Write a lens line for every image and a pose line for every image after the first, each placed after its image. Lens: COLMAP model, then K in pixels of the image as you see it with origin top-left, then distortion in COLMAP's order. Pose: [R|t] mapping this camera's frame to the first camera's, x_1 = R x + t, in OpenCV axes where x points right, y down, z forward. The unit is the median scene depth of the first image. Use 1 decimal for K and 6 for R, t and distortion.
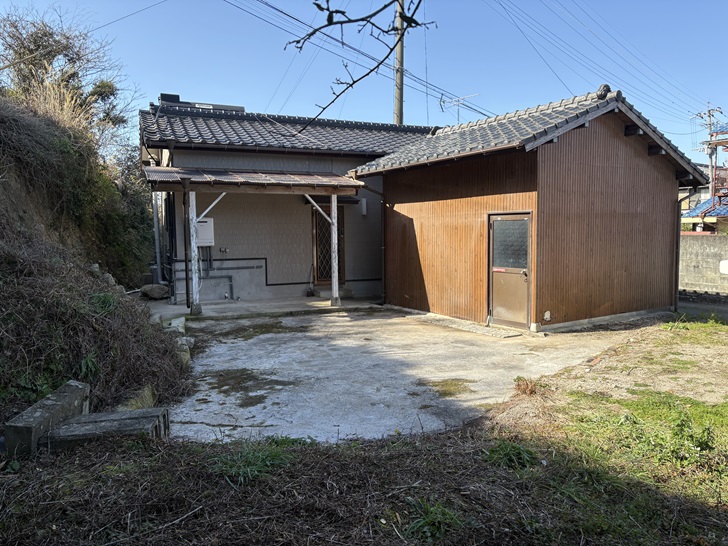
lens RADIAL K [[550.4, 0, 363.9], [0, 550.4, 270.3], [0, 0, 1]] dist [0.068430, -0.068300]
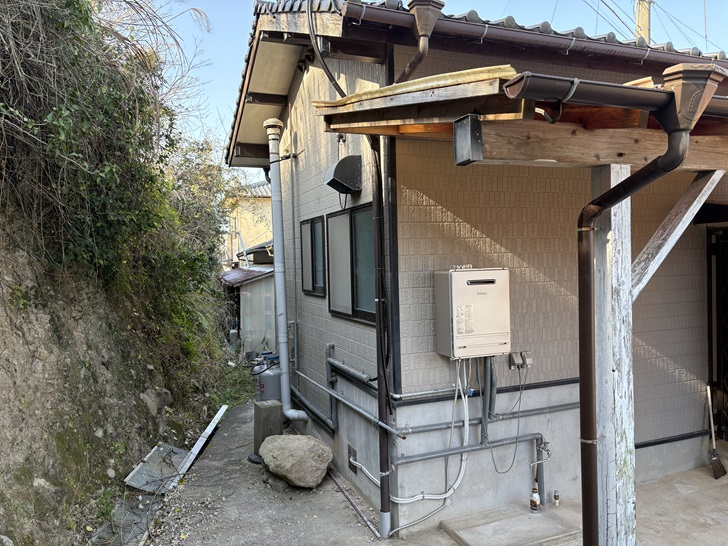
lens RADIAL K [[547.9, 0, 364.4], [0, 547.9, 252.4], [0, 0, 1]] dist [0.062015, -0.066633]
pose [[0.999627, -0.017971, -0.020557, -0.343026], [0.016259, 0.996615, -0.080590, -0.076621], [0.021936, 0.080226, 0.996535, 0.657591]]
